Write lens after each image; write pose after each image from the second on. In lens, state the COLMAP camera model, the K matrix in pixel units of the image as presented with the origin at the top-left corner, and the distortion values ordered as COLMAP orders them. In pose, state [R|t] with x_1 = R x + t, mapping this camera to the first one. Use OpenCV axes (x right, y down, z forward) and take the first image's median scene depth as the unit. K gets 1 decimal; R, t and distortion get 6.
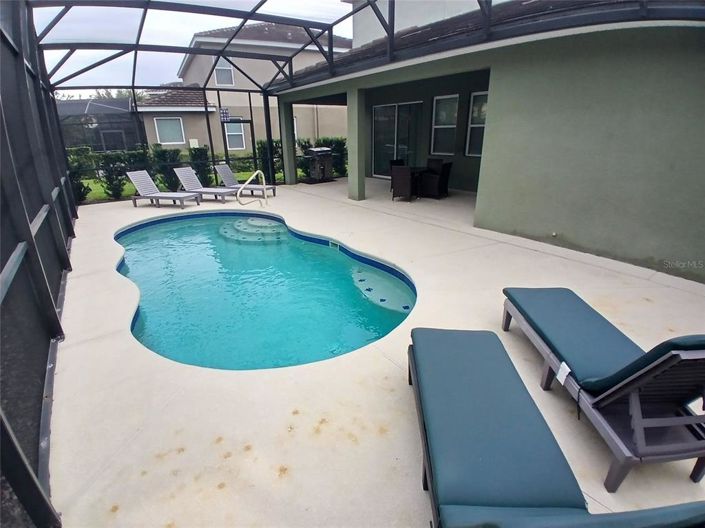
lens RADIAL K [[355.5, 0, 345.3], [0, 355.5, 265.8], [0, 0, 1]] dist [0.001088, -0.045839]
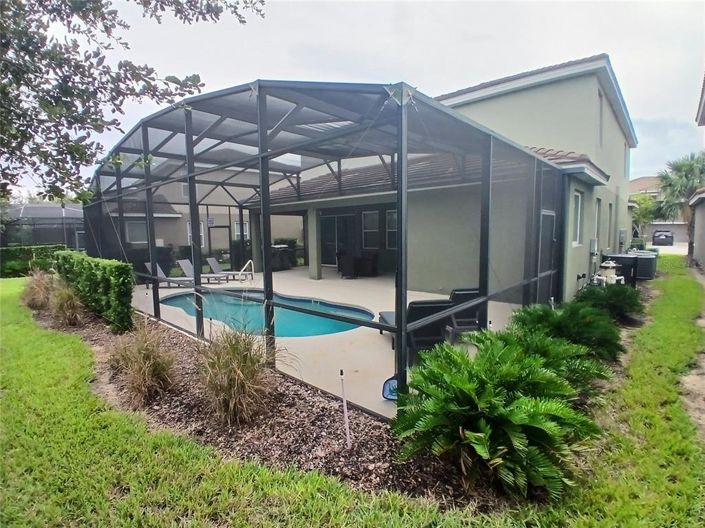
lens RADIAL K [[355.5, 0, 345.3], [0, 355.5, 265.8], [0, 0, 1]] dist [0.001088, -0.045839]
pose [[0.978720, -0.025941, 0.203554, -0.131211], [0.077817, 0.964801, -0.251205, 0.116690], [-0.189873, 0.261700, 0.946288, -0.346962]]
